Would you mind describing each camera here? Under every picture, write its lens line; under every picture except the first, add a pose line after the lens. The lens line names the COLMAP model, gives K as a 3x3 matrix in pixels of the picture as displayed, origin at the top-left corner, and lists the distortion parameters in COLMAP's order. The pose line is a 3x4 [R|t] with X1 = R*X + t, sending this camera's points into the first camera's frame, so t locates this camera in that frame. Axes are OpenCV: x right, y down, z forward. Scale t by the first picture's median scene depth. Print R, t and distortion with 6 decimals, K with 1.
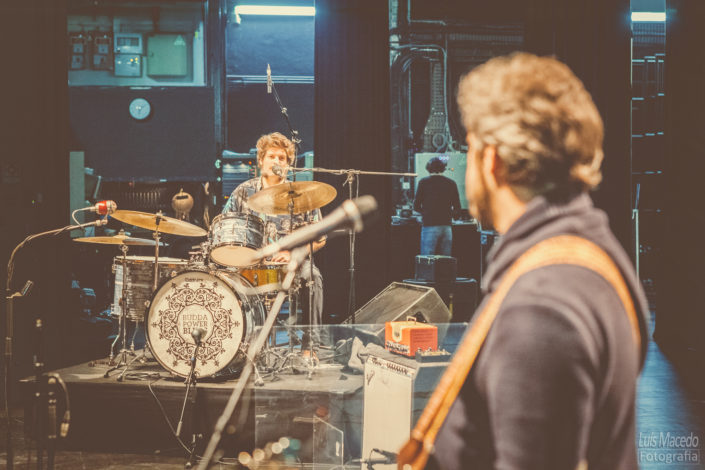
lens RADIAL K [[1428.9, 0, 352.5], [0, 1428.9, 235.0], [0, 0, 1]] dist [0.314922, 0.030062]
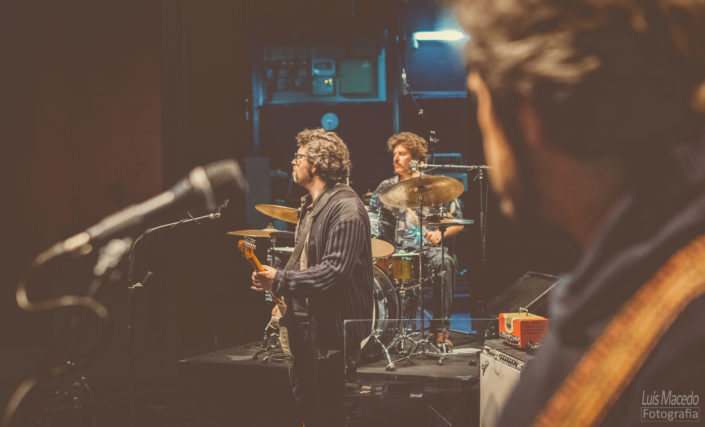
lens RADIAL K [[1211.4, 0, 352.5], [0, 1211.4, 213.5], [0, 0, 1]] dist [0.015231, 0.012377]
pose [[0.990189, -0.006838, -0.139567, 0.029804], [0.005072, 0.999903, -0.013006, 0.001066], [0.139642, 0.012171, 0.990127, 0.104954]]
